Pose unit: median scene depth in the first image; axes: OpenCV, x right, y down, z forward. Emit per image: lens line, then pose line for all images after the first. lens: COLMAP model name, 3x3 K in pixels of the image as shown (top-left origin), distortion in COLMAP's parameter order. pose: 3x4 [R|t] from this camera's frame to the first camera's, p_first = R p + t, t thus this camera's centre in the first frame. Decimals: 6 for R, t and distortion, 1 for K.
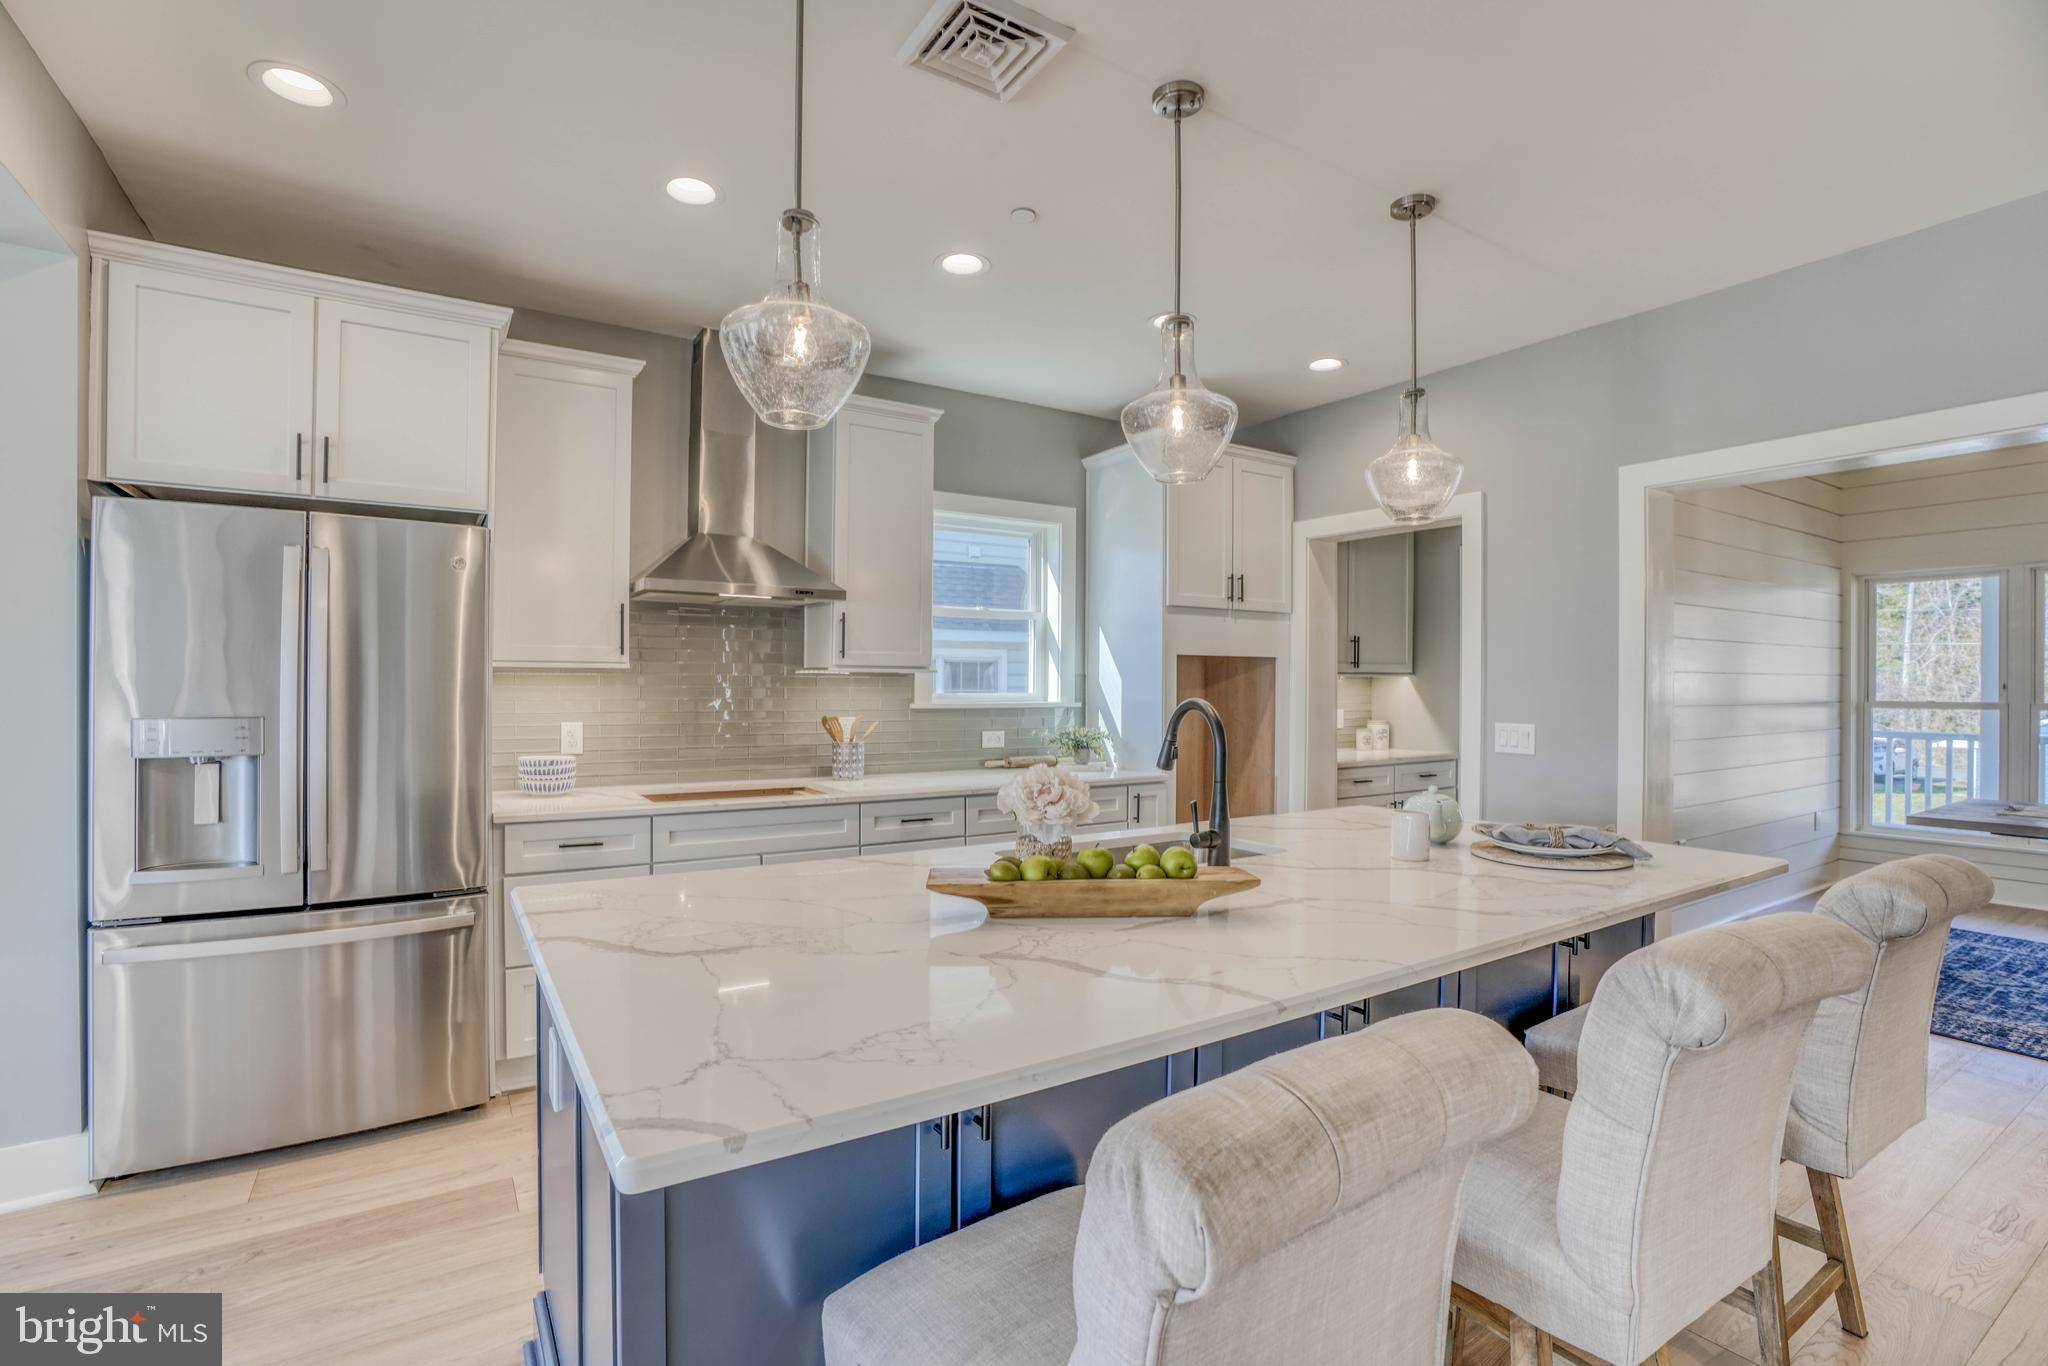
lens RADIAL K [[941.0, 0, 1022.8], [0, 941.0, 686.9], [0, 0, 1]] dist [-0.032608, -0.000213]
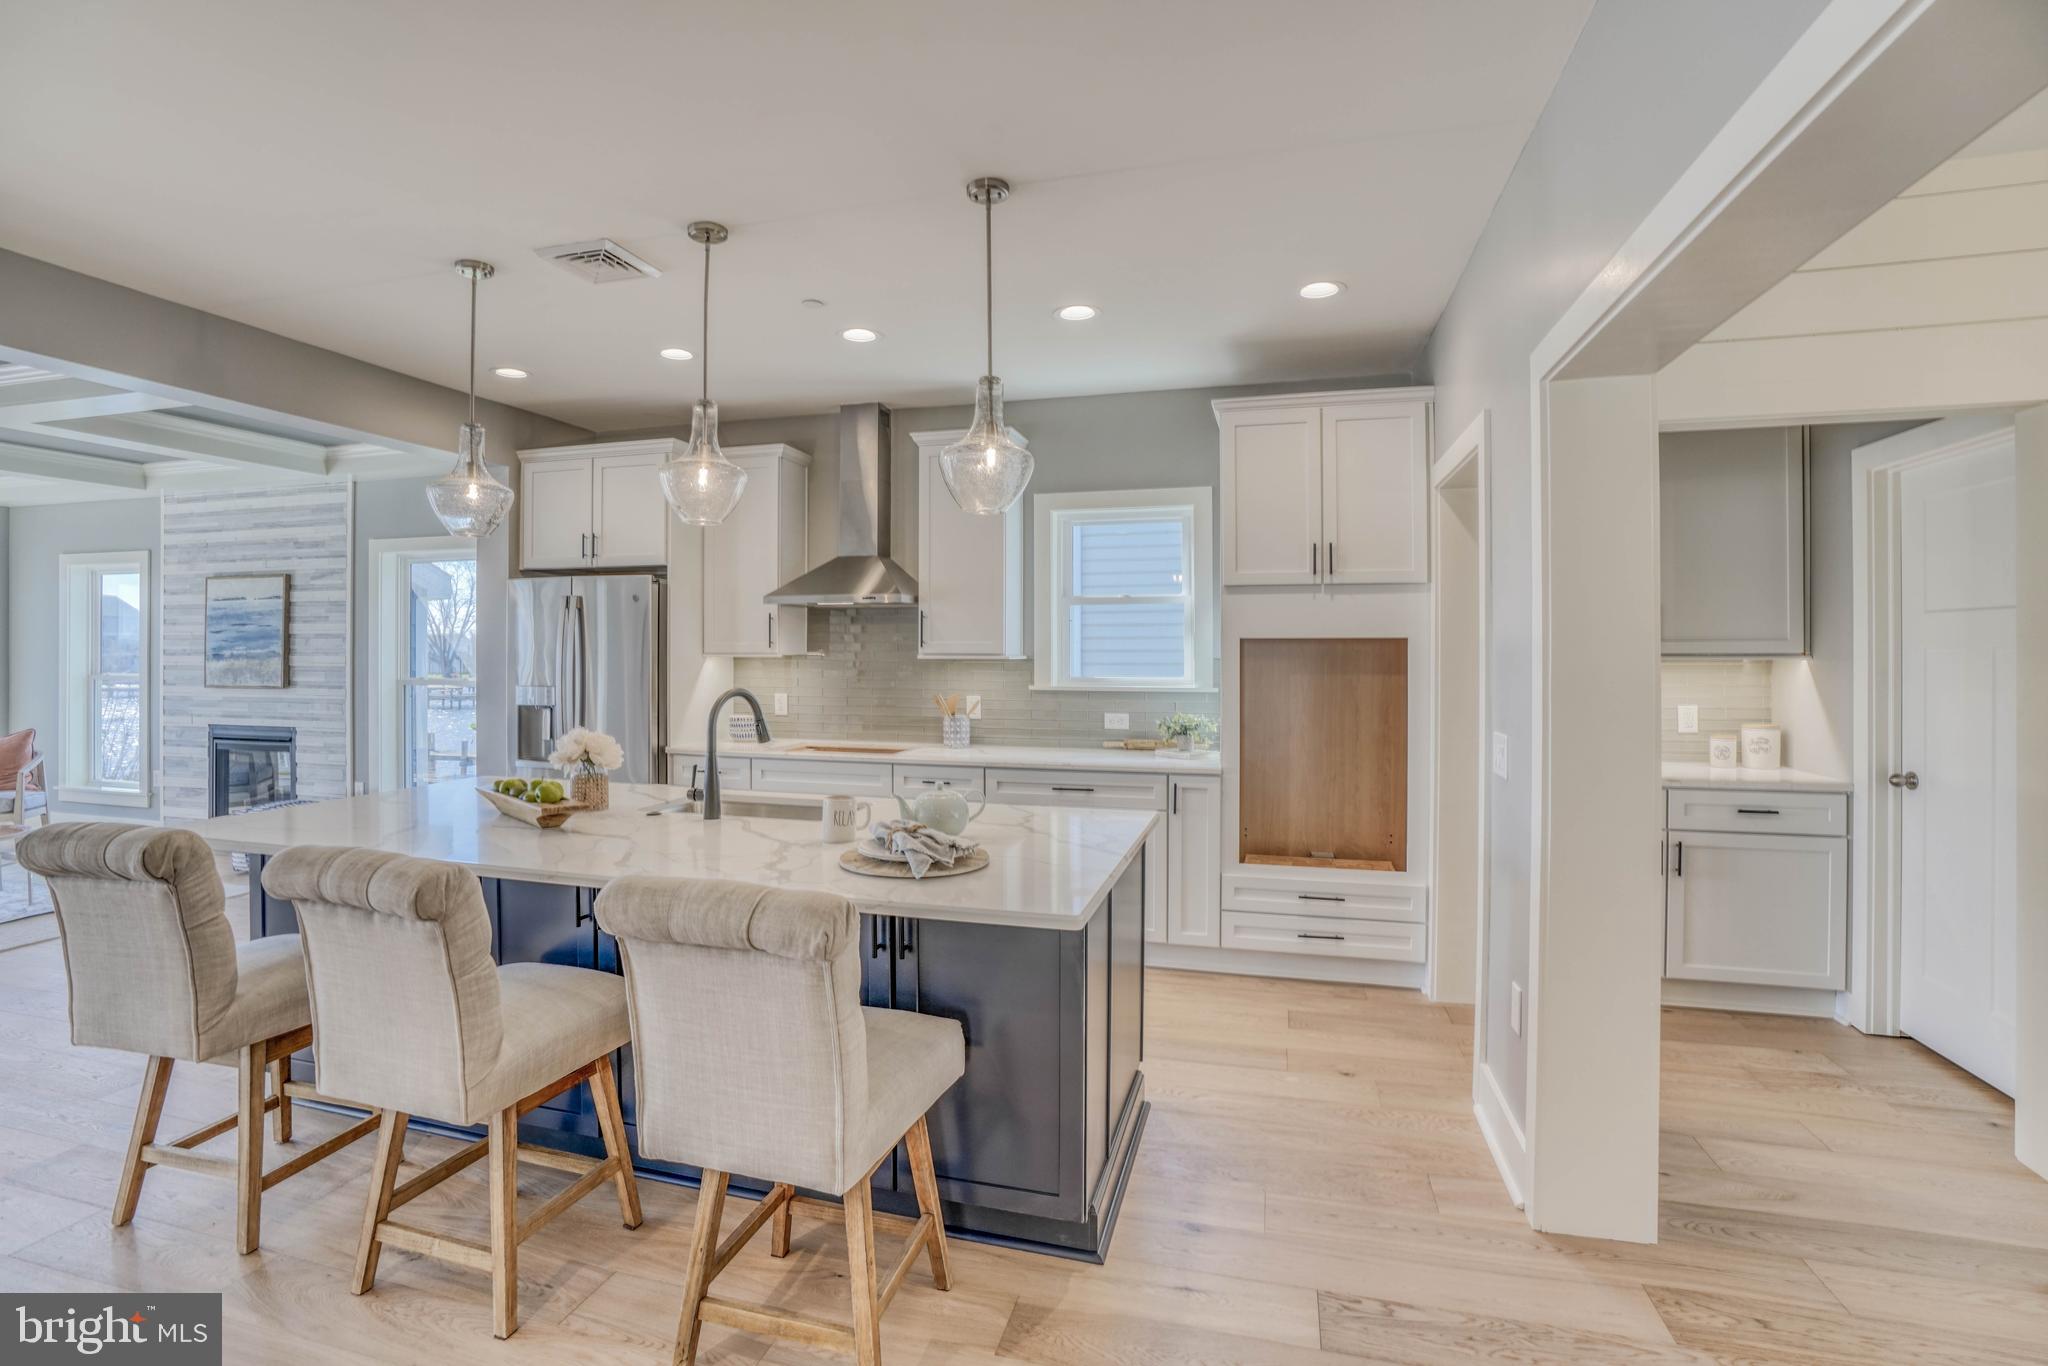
lens RADIAL K [[941.0, 0, 1020.2], [0, 941.0, 662.8], [0, 0, 1]] dist [-0.032608, -0.000213]
pose [[0.671074, 0.004216, -0.741378, 0.698625], [-0.001070, 0.999988, 0.004718, -0.014552], [0.741389, -0.002372, 0.671071, 0.226324]]
